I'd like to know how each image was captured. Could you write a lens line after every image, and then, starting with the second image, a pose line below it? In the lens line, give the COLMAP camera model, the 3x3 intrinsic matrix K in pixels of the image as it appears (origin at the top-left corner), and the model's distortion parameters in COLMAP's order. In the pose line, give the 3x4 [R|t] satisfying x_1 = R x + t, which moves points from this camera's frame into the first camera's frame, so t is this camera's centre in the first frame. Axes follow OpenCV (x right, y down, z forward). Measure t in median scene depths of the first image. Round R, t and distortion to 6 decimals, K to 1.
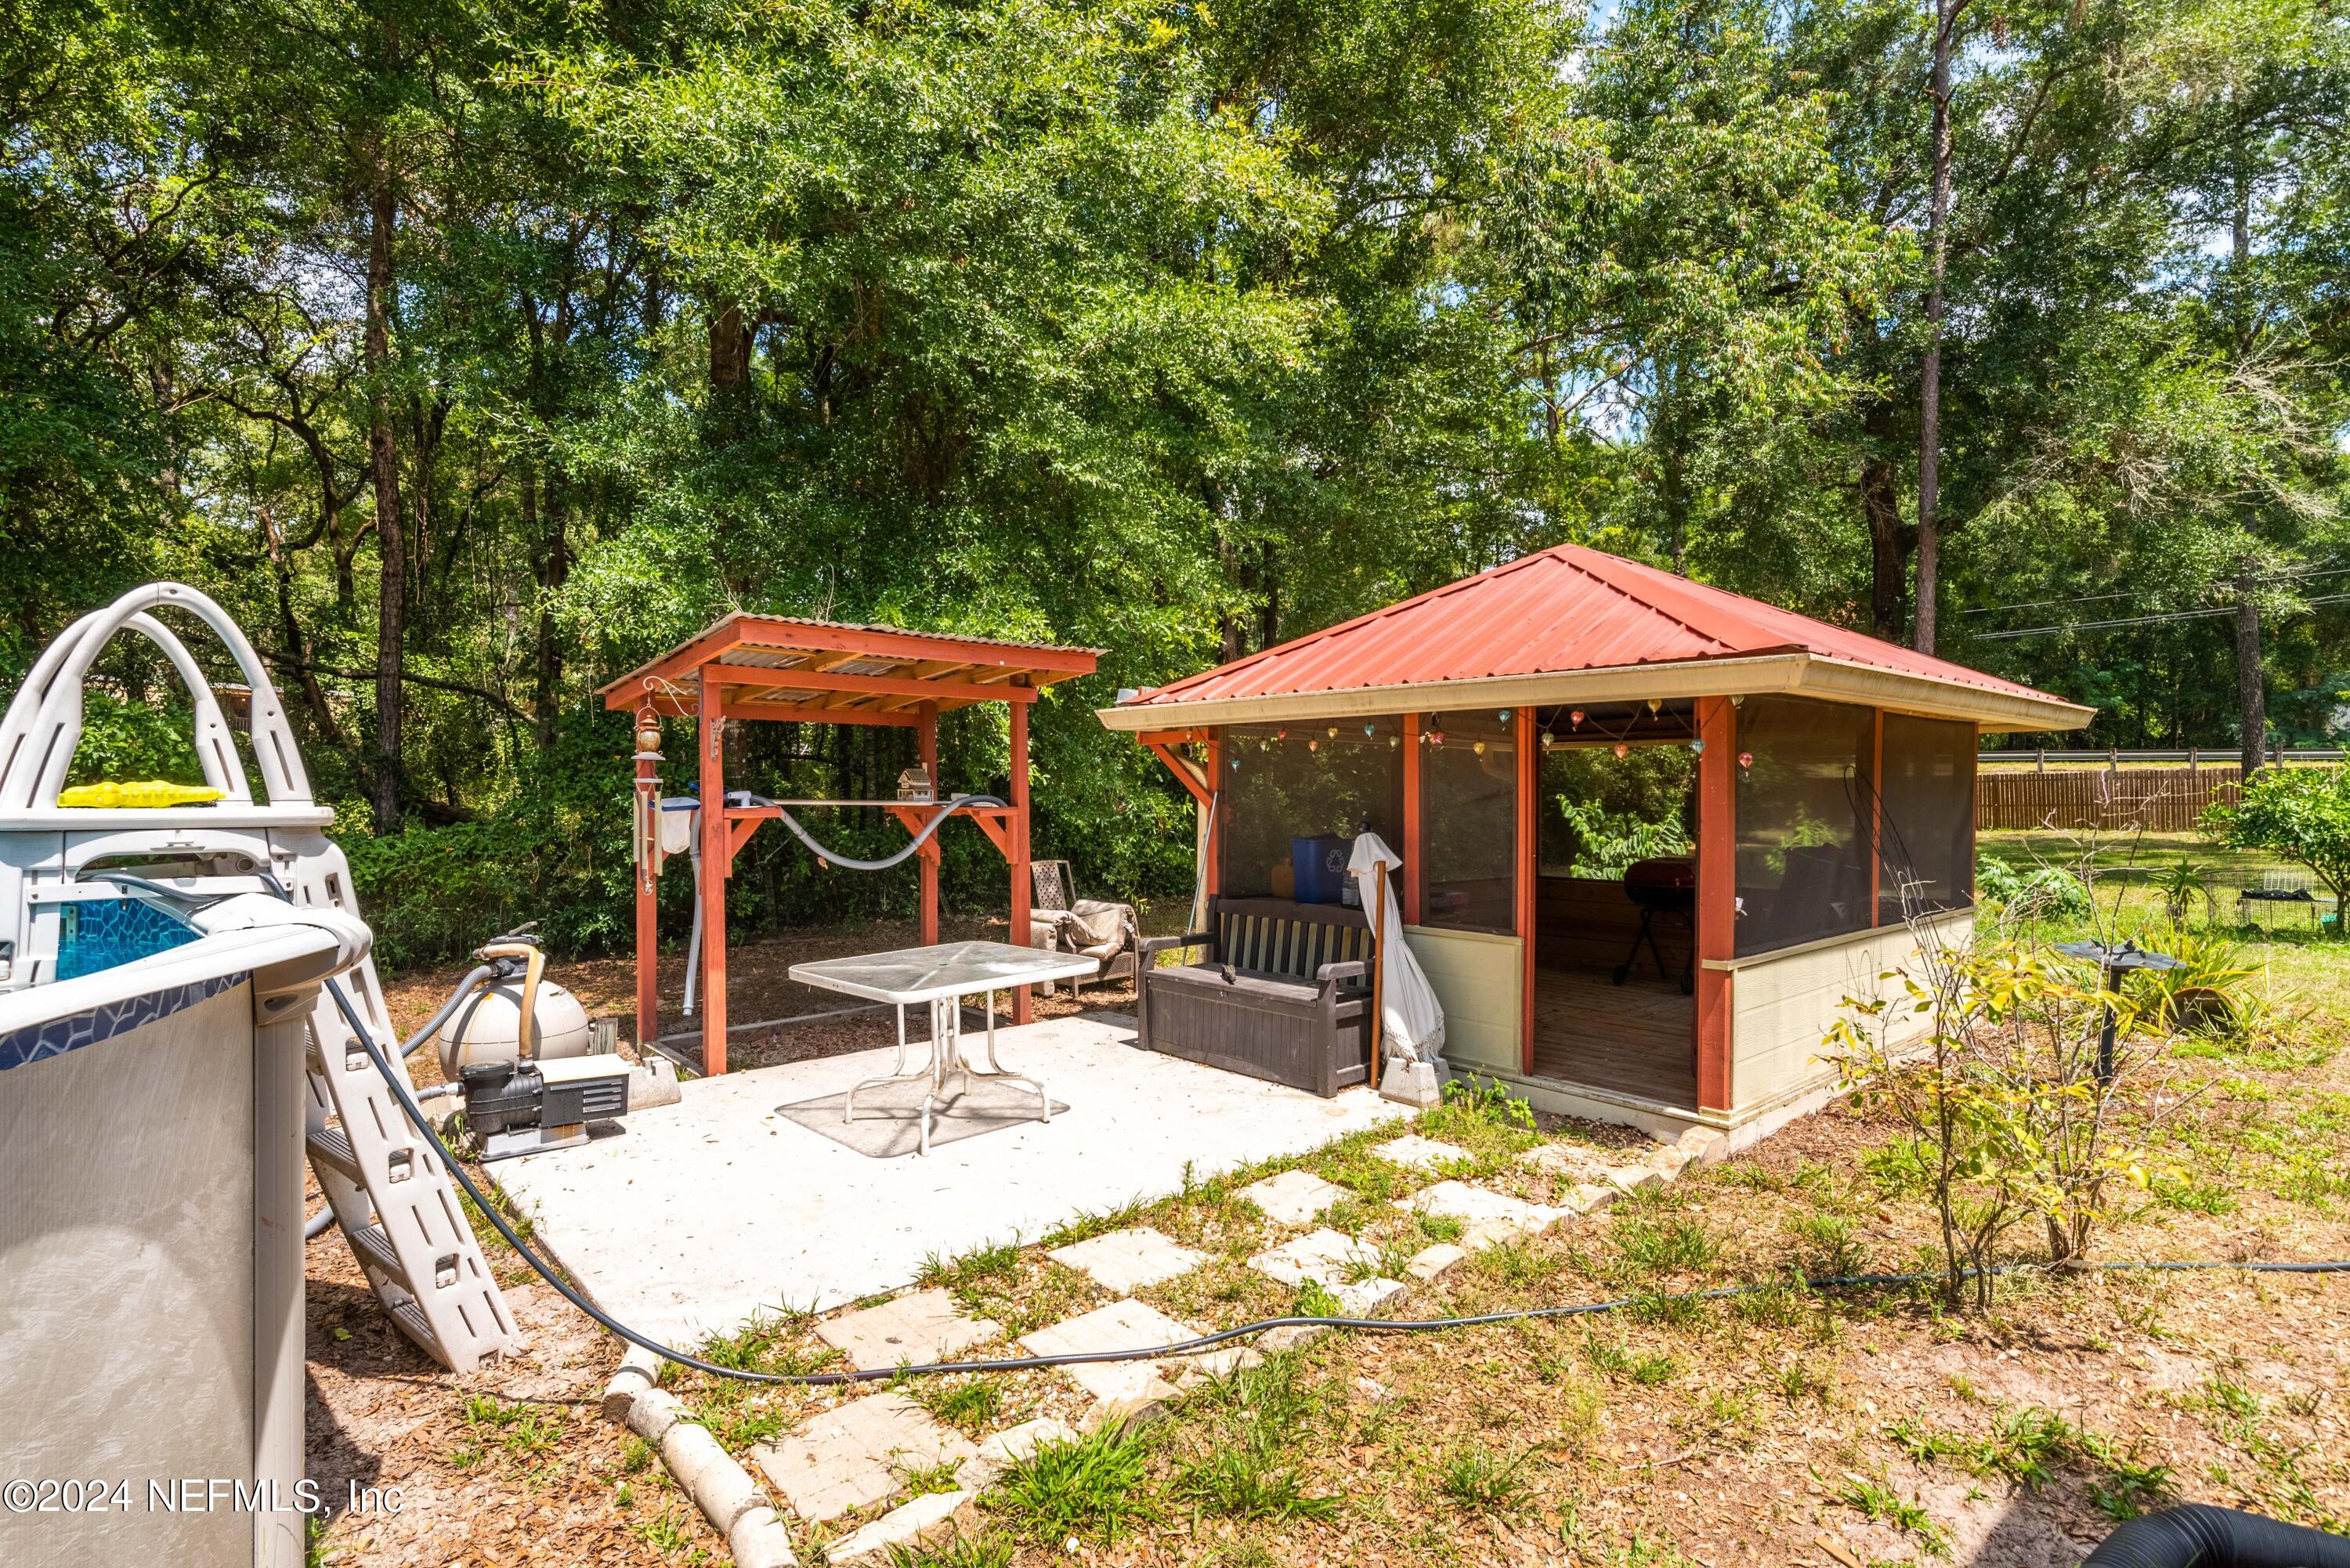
lens RADIAL K [[1100.7, 0, 1184.6], [0, 1100.7, 784.3], [0, 0, 1]] dist [-0.001270, 0.000186]
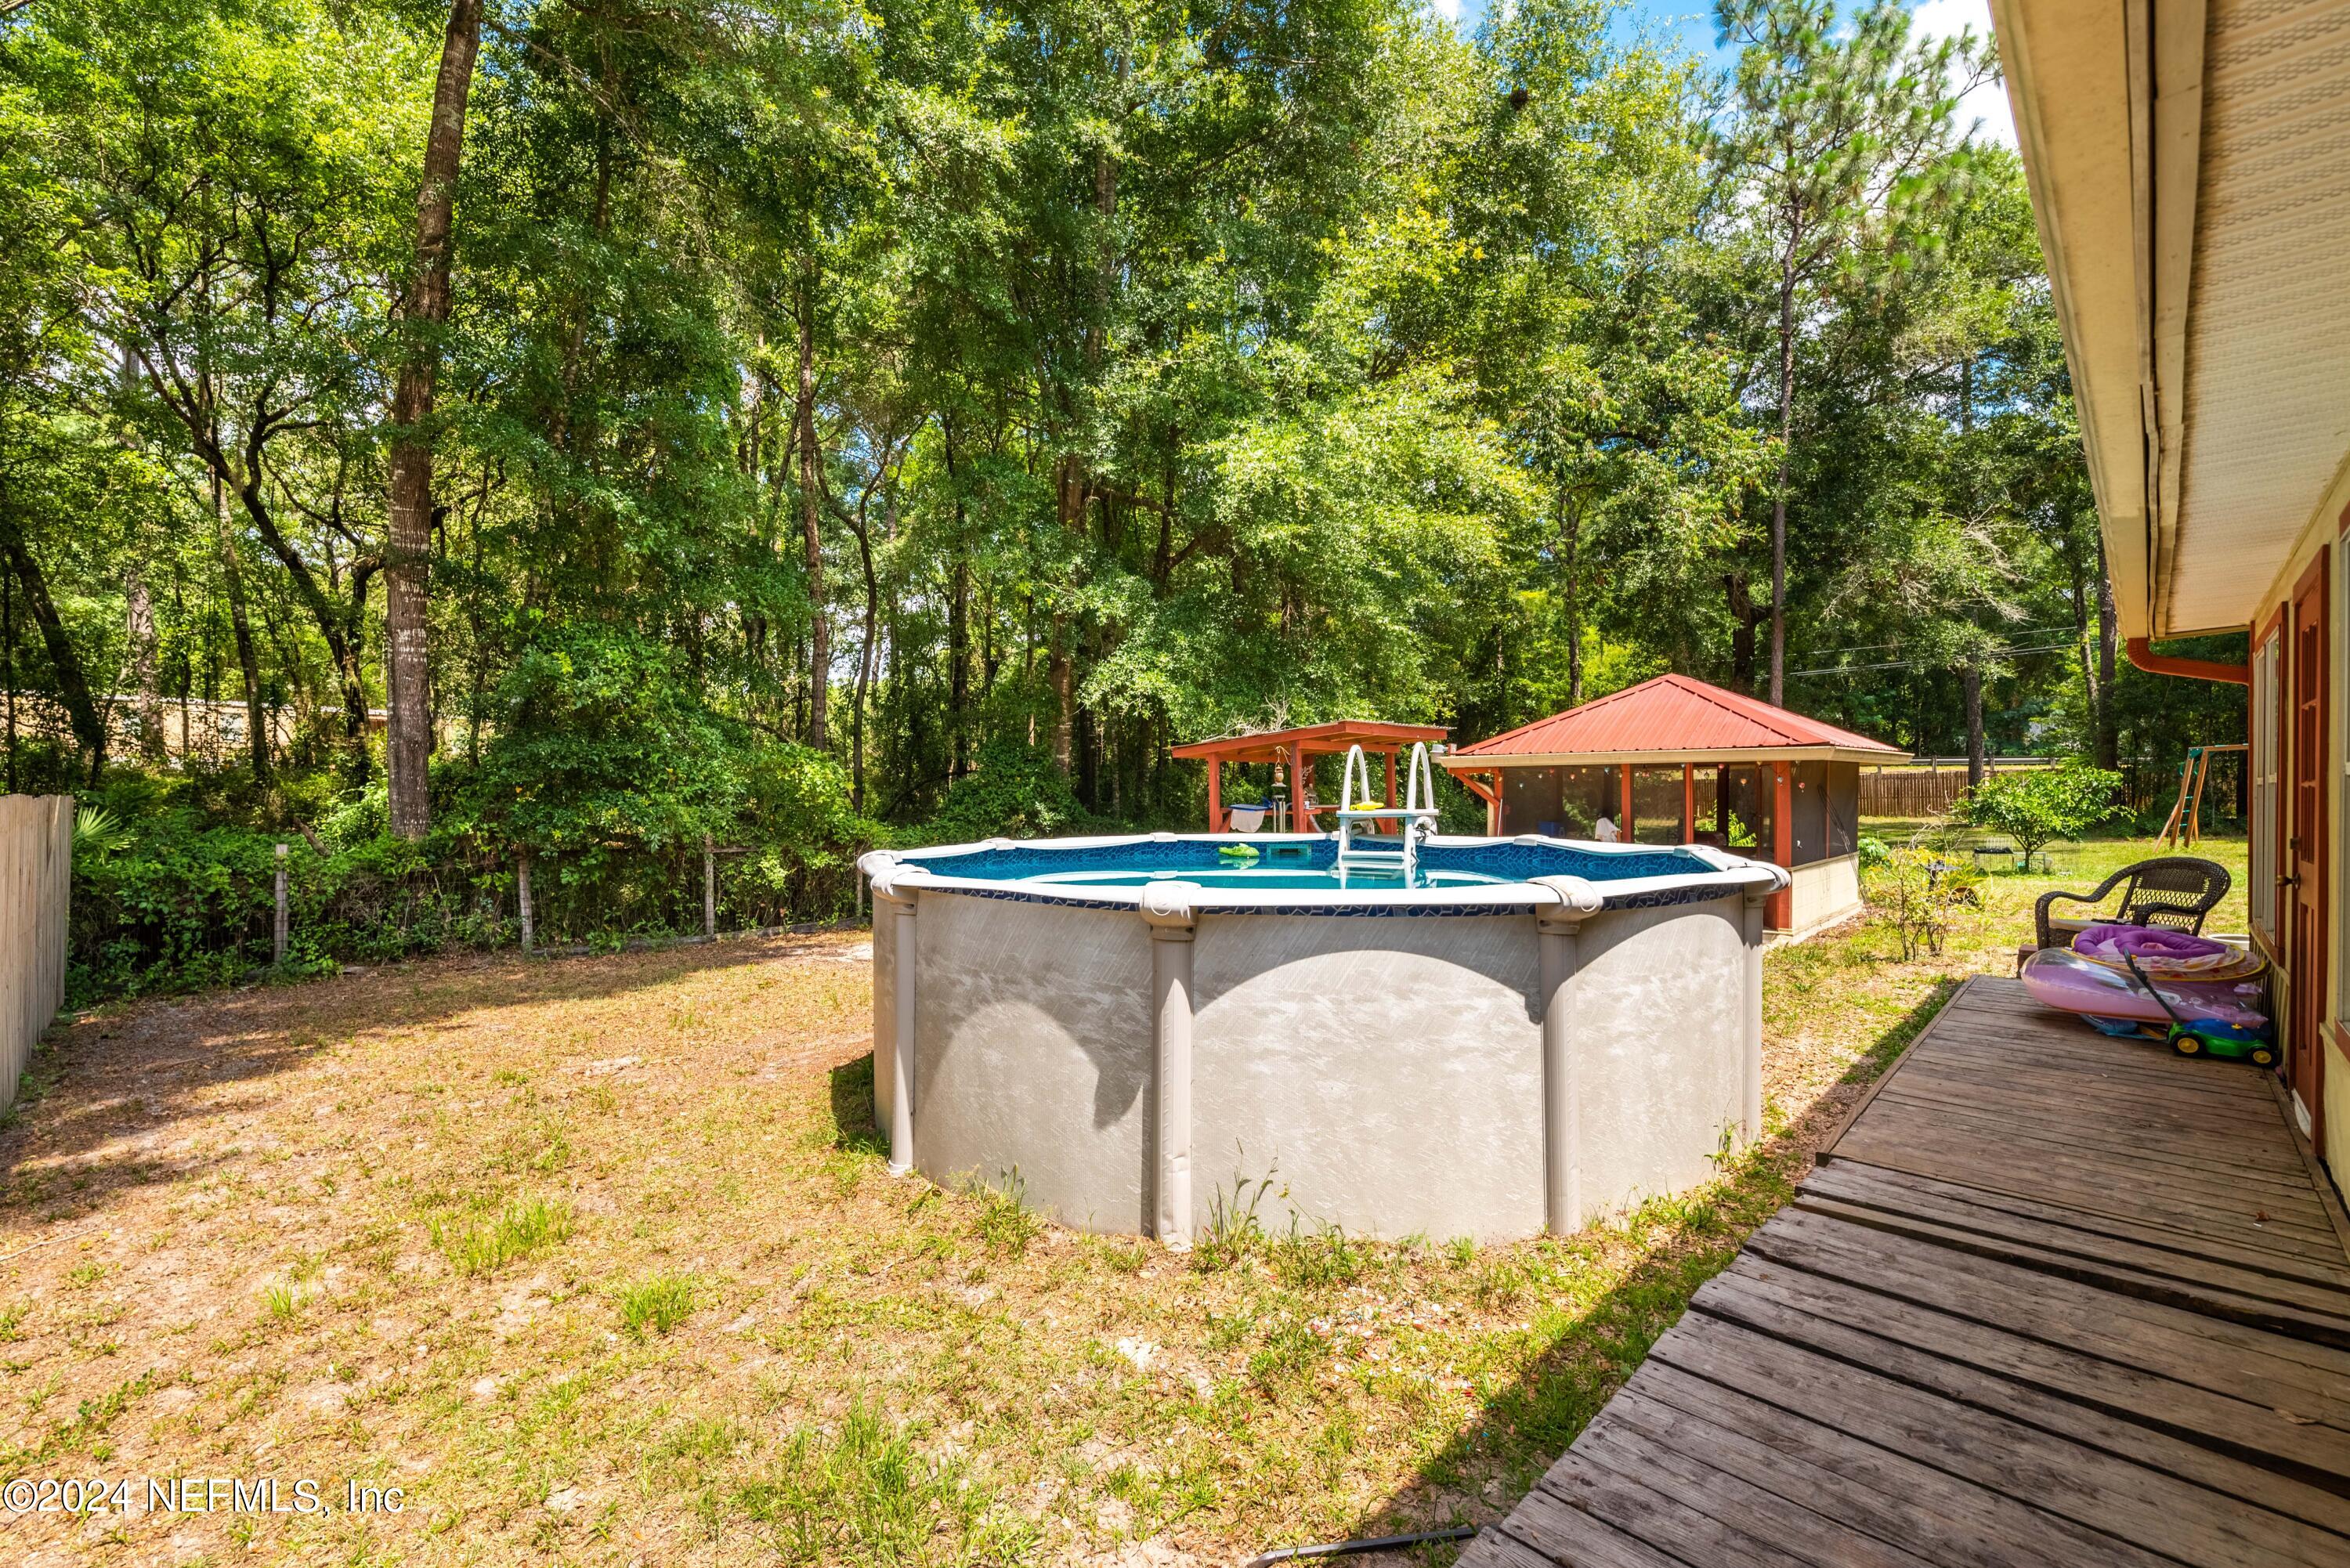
lens RADIAL K [[1008.2, 0, 1163.8], [0, 1008.2, 790.2], [0, 0, 1]] dist [-0.001384, -0.000161]
pose [[0.995374, -0.008831, 0.095668, -0.365709], [0.008395, 0.999952, 0.004957, -0.011340], [-0.095707, -0.004131, 0.995401, -0.361492]]
